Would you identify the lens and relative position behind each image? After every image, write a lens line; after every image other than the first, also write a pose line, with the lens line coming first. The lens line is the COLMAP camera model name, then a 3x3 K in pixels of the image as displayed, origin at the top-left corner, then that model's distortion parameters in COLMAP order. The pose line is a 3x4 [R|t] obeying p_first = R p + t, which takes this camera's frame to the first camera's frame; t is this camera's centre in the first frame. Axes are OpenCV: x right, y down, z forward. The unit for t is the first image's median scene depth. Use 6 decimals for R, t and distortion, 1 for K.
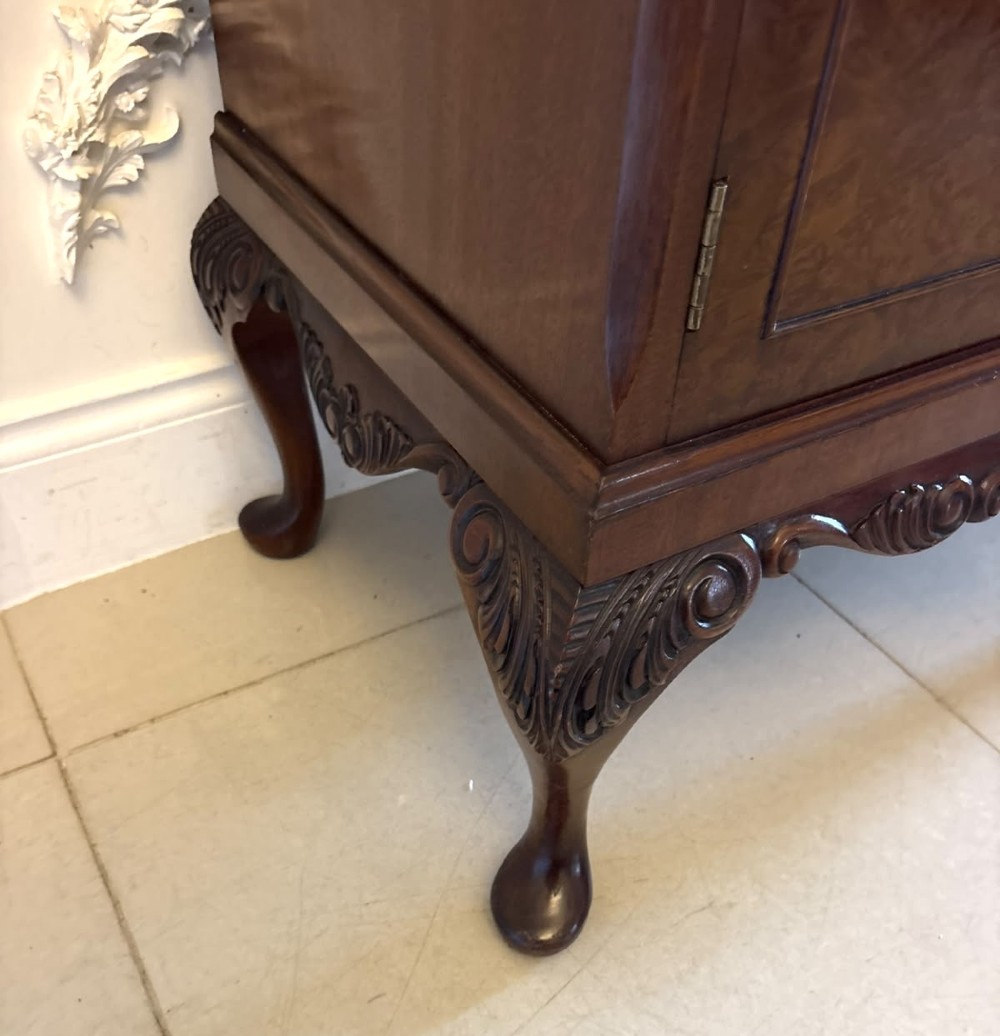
lens RADIAL K [[1033.8, 0, 505.0], [0, 1033.8, 665.2], [0, 0, 1]] dist [0.005941, -0.015425]
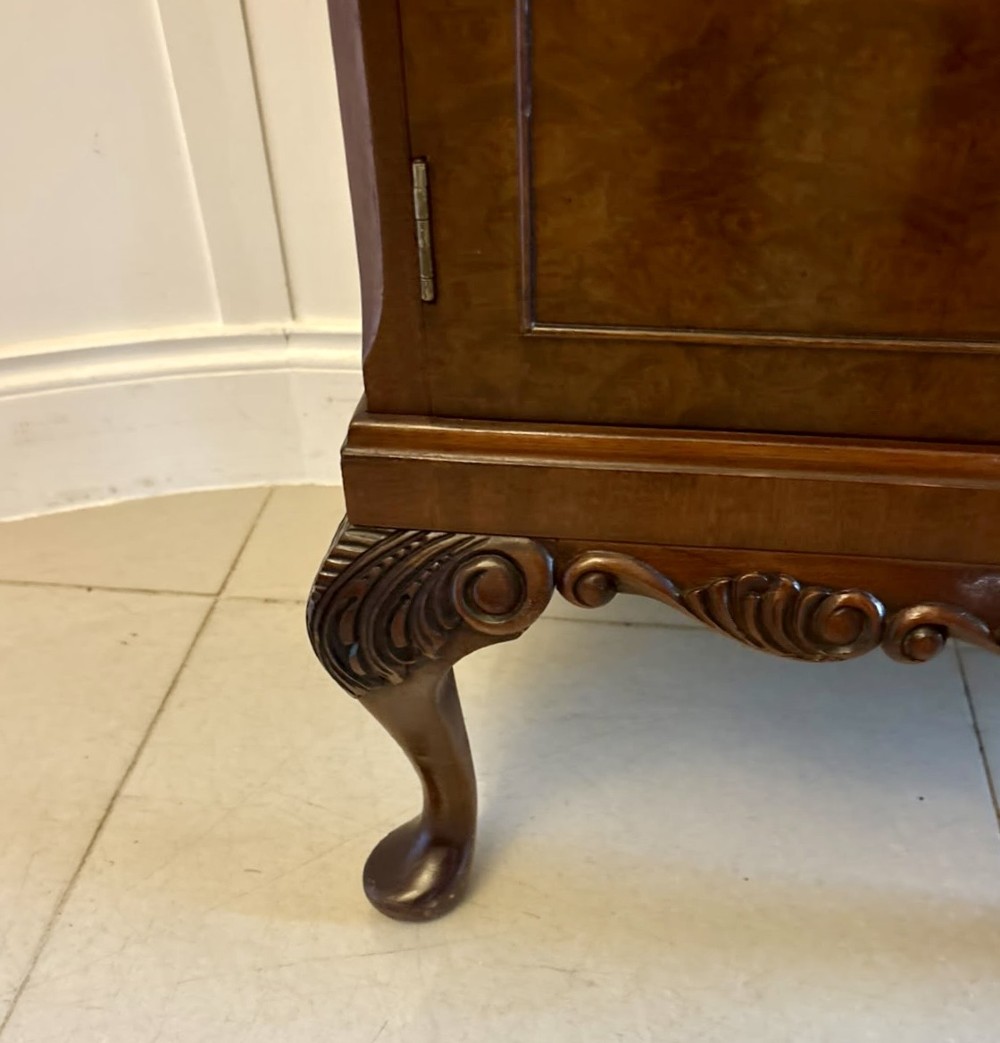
lens RADIAL K [[1100.0, 0, 499.7], [0, 1100.0, 659.7], [0, 0, 1]] dist [-0.008485, -0.023477]
pose [[0.780417, 0.375341, -0.500068, 0.596044], [-0.409183, 0.911320, 0.045439, -0.045131], [0.472777, 0.169158, 0.864793, 0.079235]]
